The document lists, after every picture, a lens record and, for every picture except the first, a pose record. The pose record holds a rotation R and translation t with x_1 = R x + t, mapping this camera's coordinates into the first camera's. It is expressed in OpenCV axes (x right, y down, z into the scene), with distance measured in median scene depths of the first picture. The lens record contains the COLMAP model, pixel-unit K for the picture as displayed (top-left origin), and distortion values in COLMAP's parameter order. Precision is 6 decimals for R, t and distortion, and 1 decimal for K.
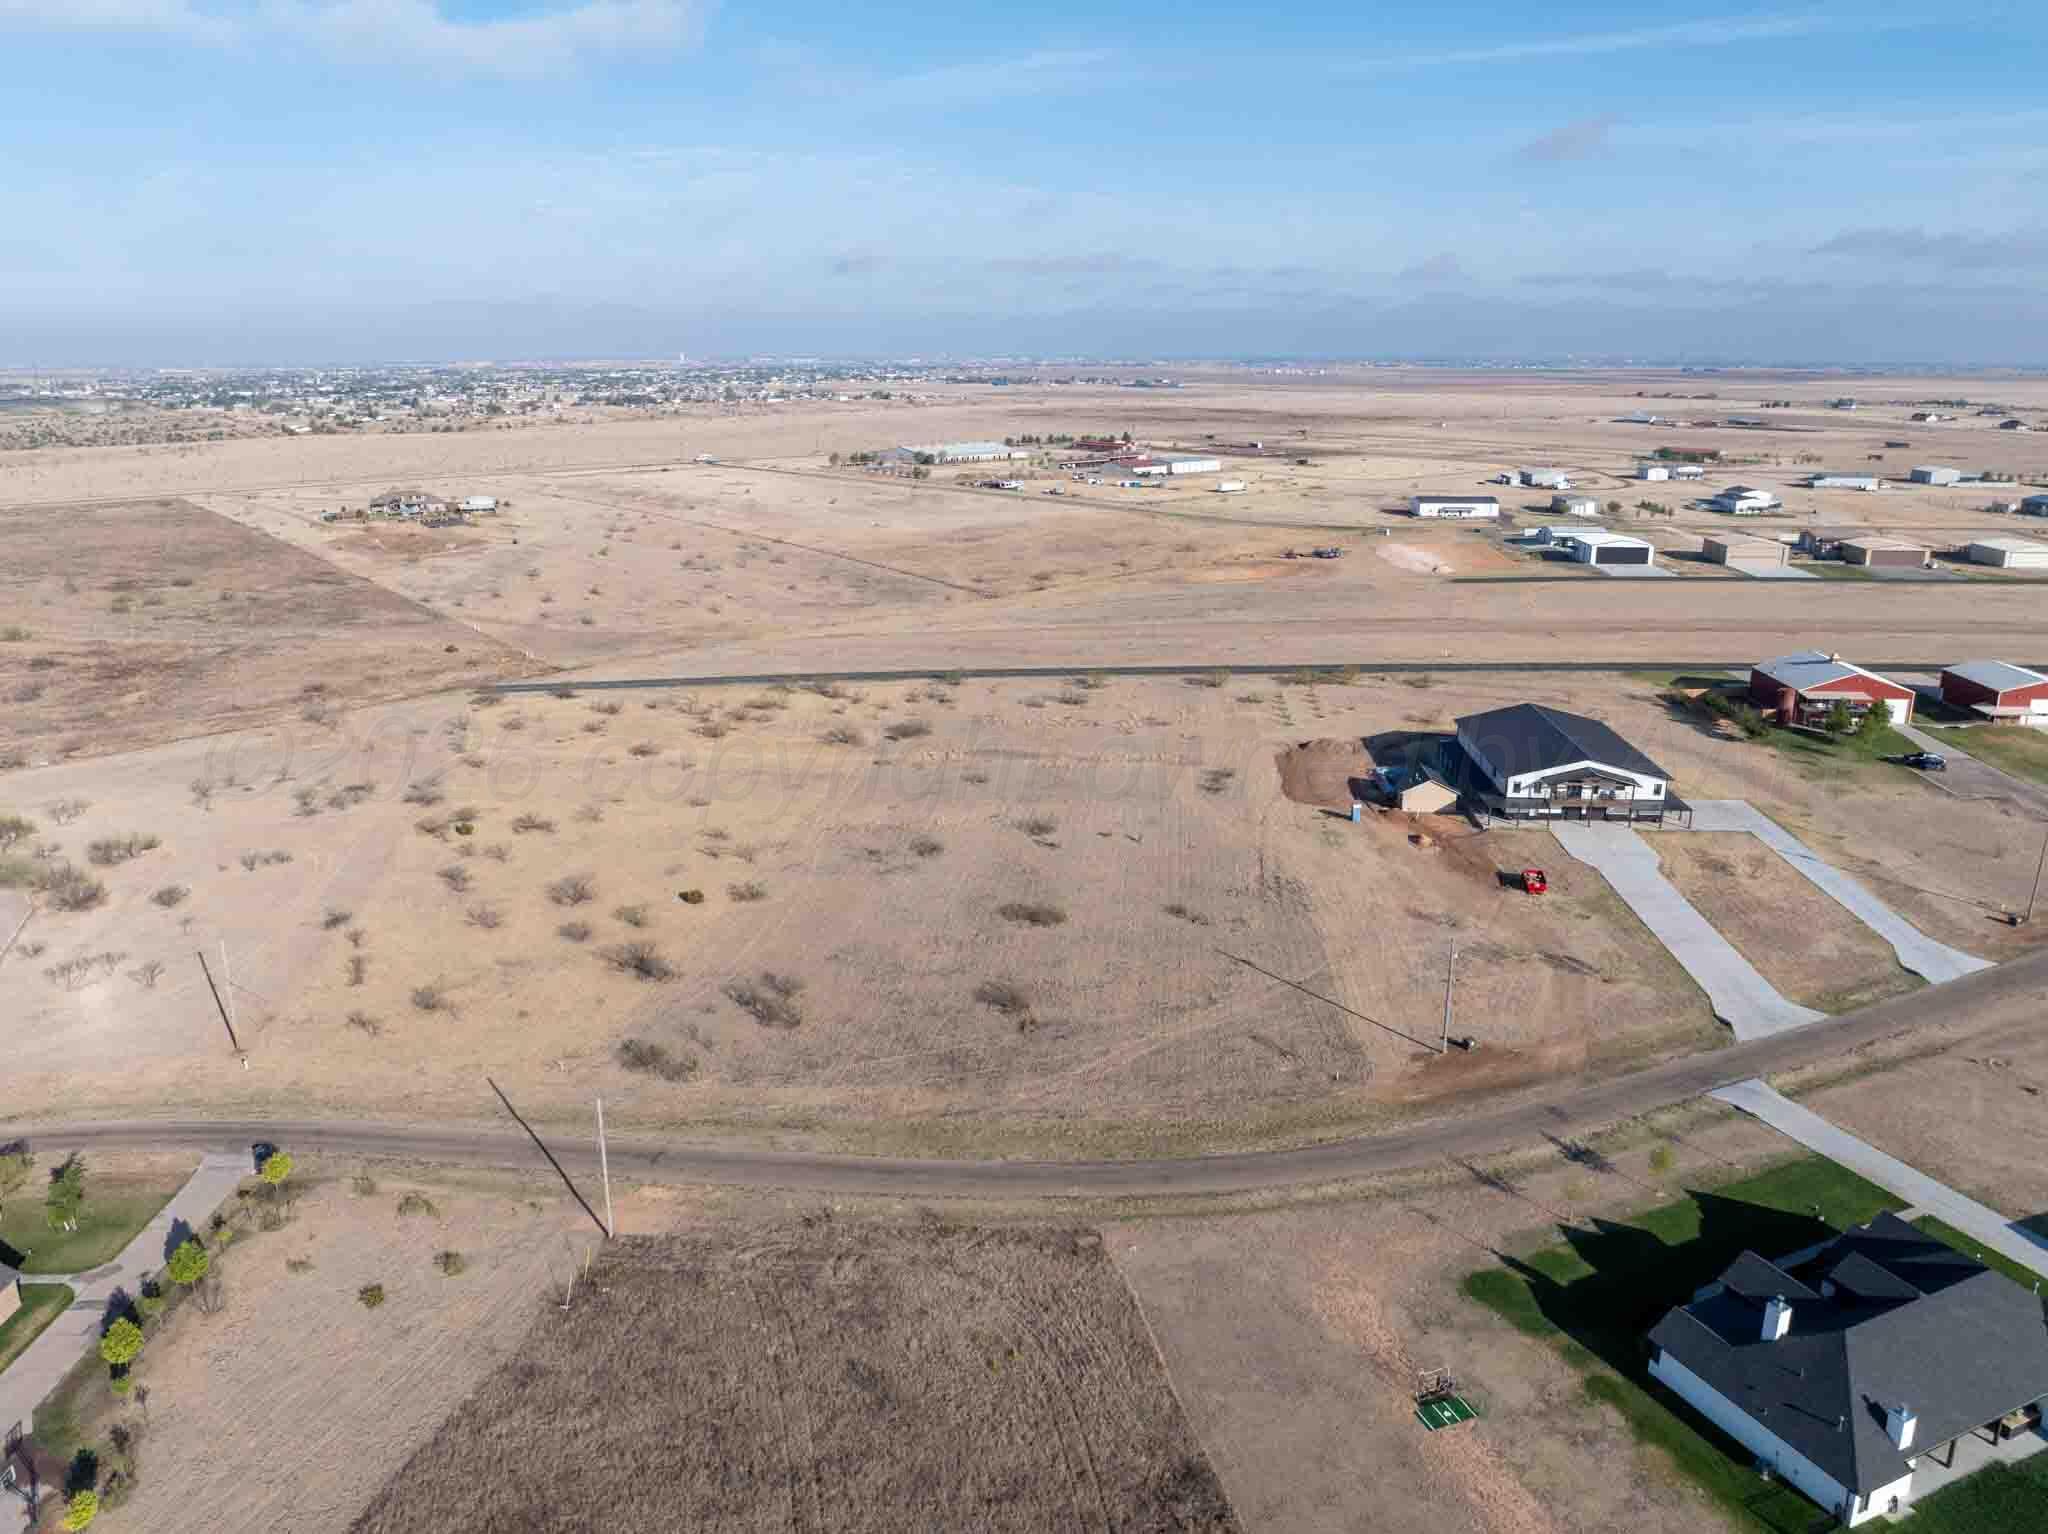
lens RADIAL K [[1441.6, 0, 1025.7], [0, 1441.6, 742.3], [0, 0, 1]] dist [-0.035449, -0.005156]
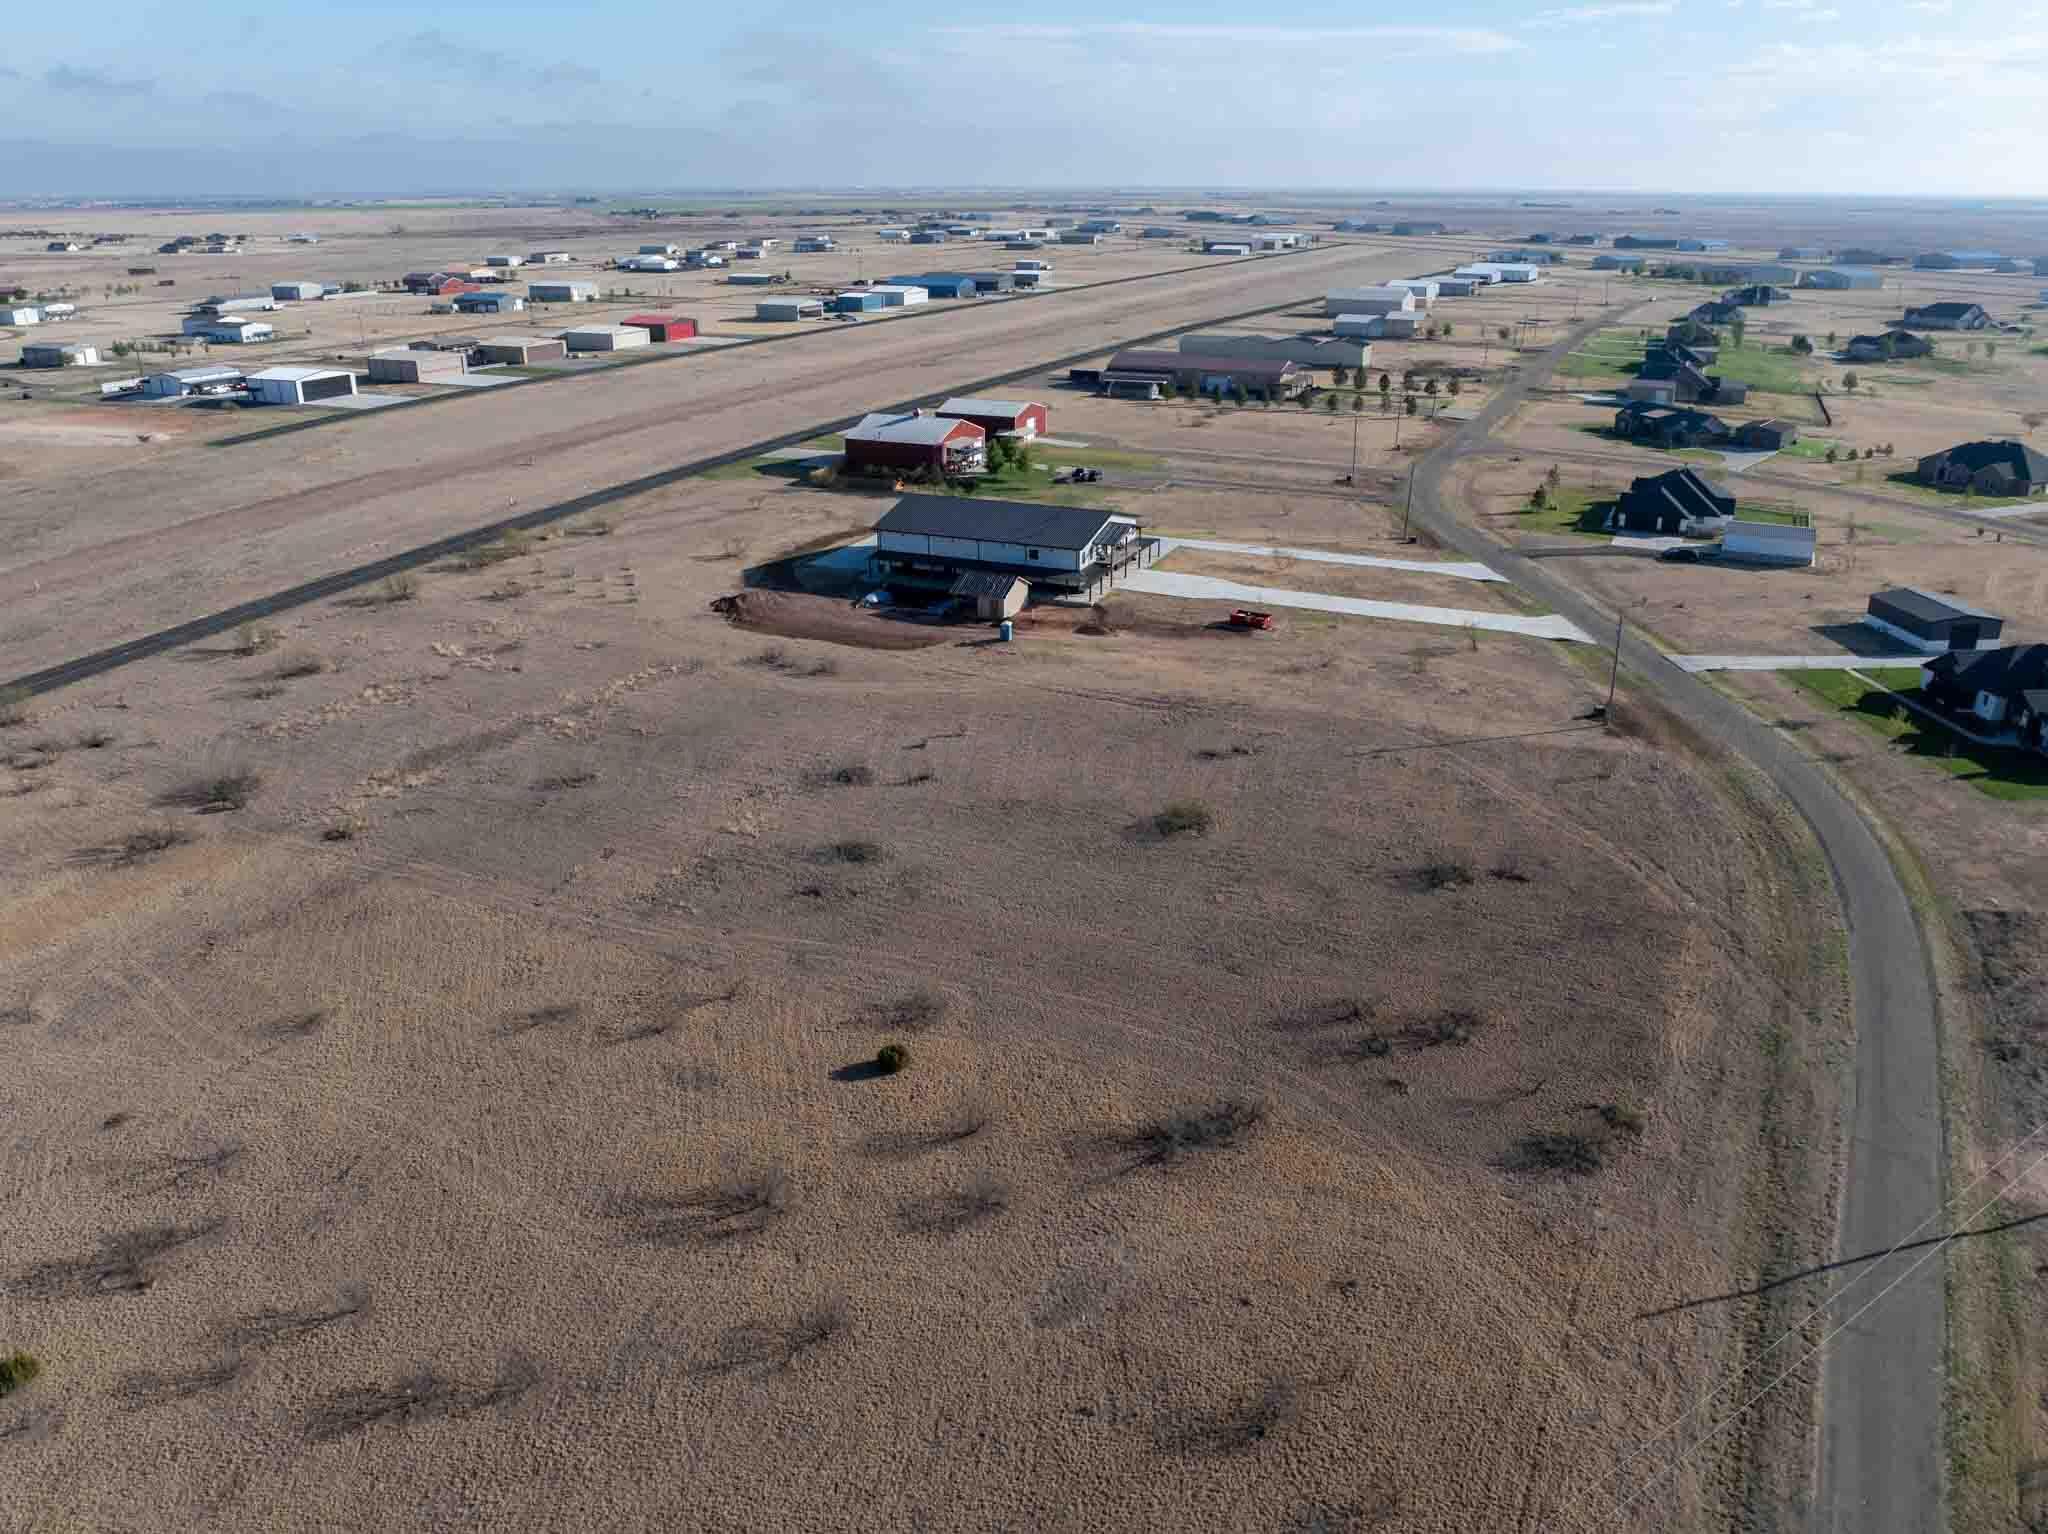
lens RADIAL K [[1493.8, 0, 1024.5], [0, 1493.8, 702.9], [0, 0, 1]] dist [-0.039559, 0.000065]
pose [[0.347979, -0.309989, 0.884769, -0.597546], [0.246962, 0.940728, 0.232465, -0.121444], [-0.904389, 0.137611, 0.403910, 0.640193]]
